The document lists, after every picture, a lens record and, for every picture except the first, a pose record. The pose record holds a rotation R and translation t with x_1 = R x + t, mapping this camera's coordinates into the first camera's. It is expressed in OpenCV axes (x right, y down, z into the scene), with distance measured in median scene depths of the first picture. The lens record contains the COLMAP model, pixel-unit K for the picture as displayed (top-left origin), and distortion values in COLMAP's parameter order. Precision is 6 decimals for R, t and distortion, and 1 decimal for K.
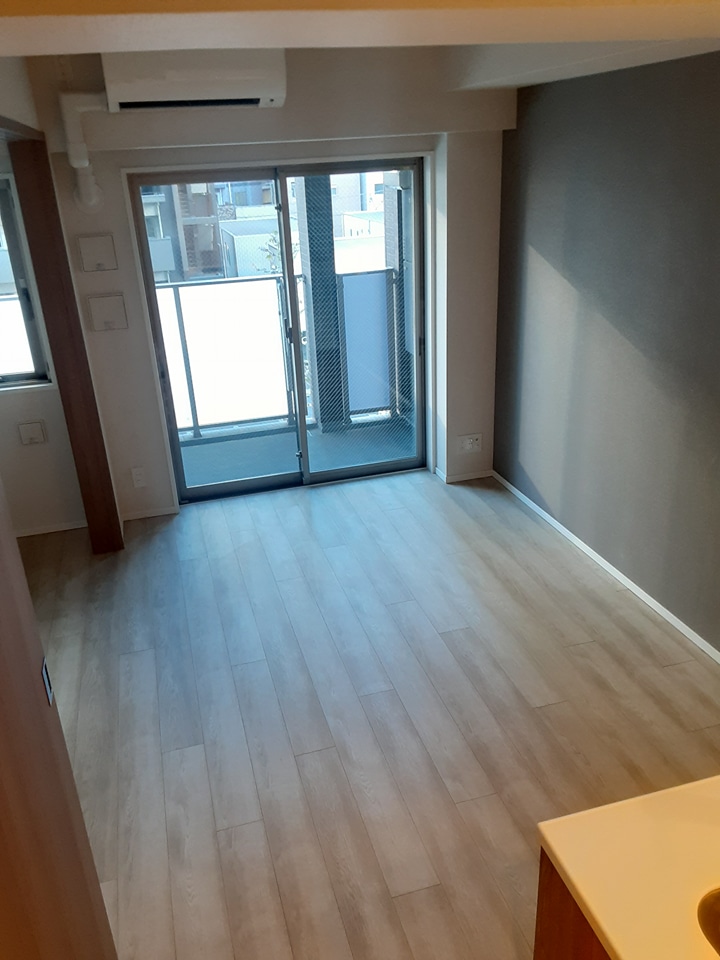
lens RADIAL K [[769.0, 0, 360.0], [0, 769.0, 480.0], [0, 0, 1]] dist [0.100542, -0.152907]
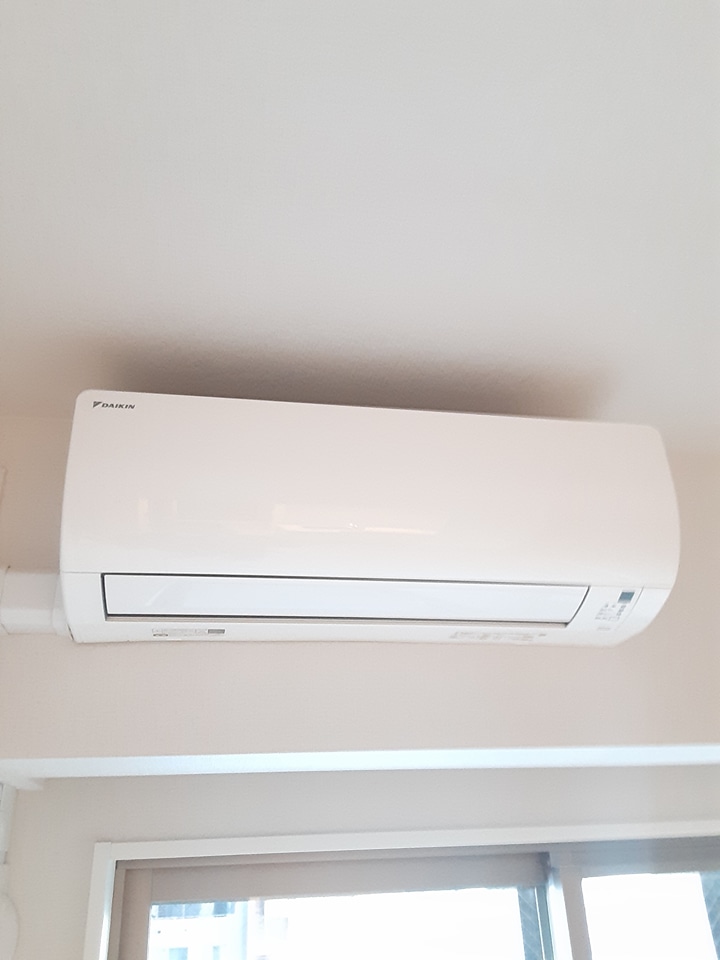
lens RADIAL K [[769.0, 0, 360.0], [0, 769.0, 480.0], [0, 0, 1]] dist [0.100542, -0.152907]
pose [[0.995123, -0.036034, -0.091830, -0.179117], [-0.045896, 0.654885, -0.754334, -0.281937], [0.087319, 0.754869, 0.650037, 0.747579]]
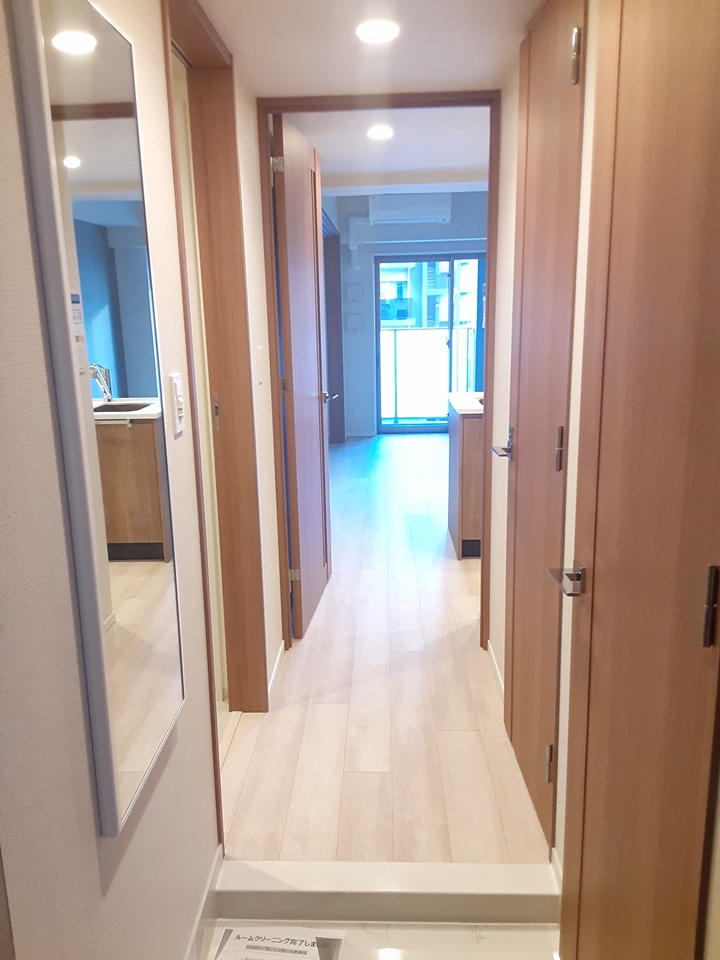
lens RADIAL K [[769.0, 0, 360.0], [0, 769.0, 480.0], [0, 0, 1]] dist [0.100542, -0.152907]
pose [[0.951574, 0.093737, -0.292779, 0.345323], [-0.143405, 0.977759, -0.153046, 0.545311], [0.271922, 0.187621, 0.943852, -0.893462]]
